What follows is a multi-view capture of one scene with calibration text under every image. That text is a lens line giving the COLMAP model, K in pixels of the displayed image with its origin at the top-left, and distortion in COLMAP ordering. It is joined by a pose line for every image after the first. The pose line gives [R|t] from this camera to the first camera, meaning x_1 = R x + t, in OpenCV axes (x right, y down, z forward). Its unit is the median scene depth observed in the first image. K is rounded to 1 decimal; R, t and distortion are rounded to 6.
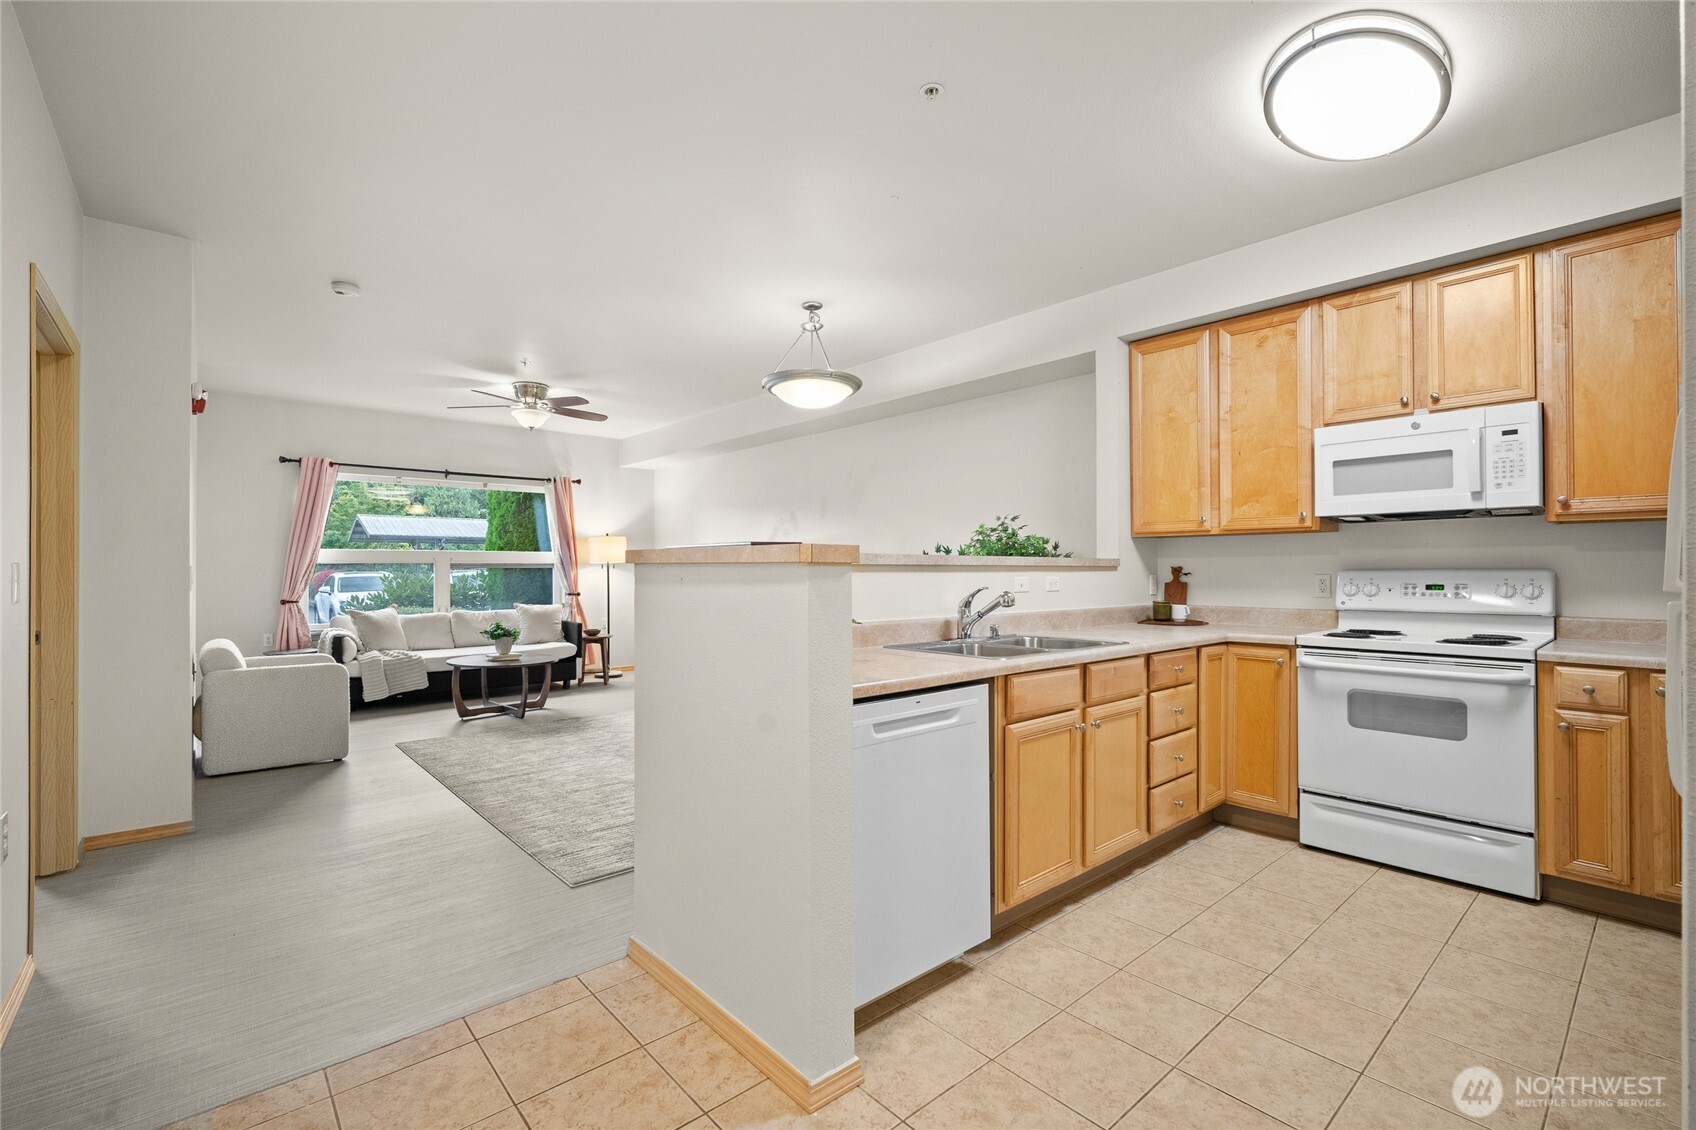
lens RADIAL K [[743.6, 0, 852.6], [0, 743.6, 564.7], [0, 0, 1]] dist [-0.014173, 0.005582]
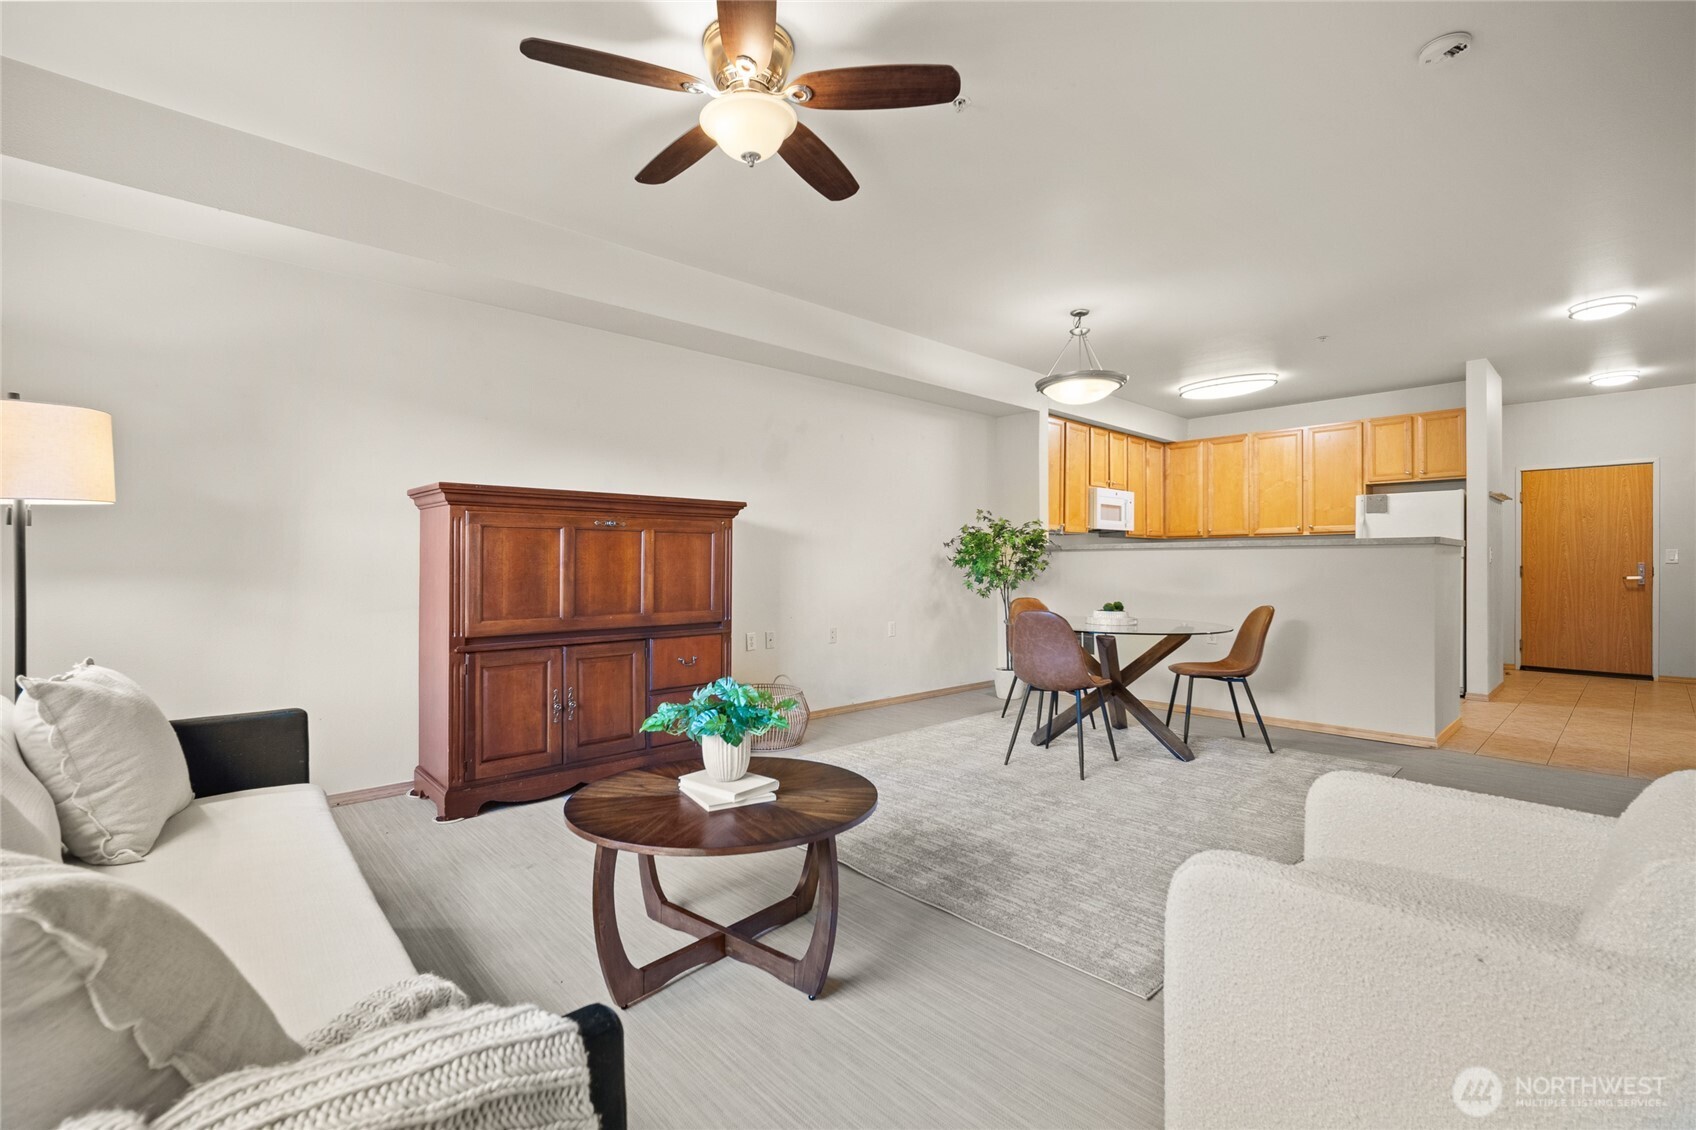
lens RADIAL K [[743.6, 0, 852.7], [0, 743.6, 560.0], [0, 0, 1]] dist [-0.014173, 0.005582]
pose [[-0.022771, 0.006757, 0.999718, -1.348585], [-0.006985, 0.999952, -0.006918, 0.039986], [-0.999716, -0.007140, -0.022723, 1.586507]]
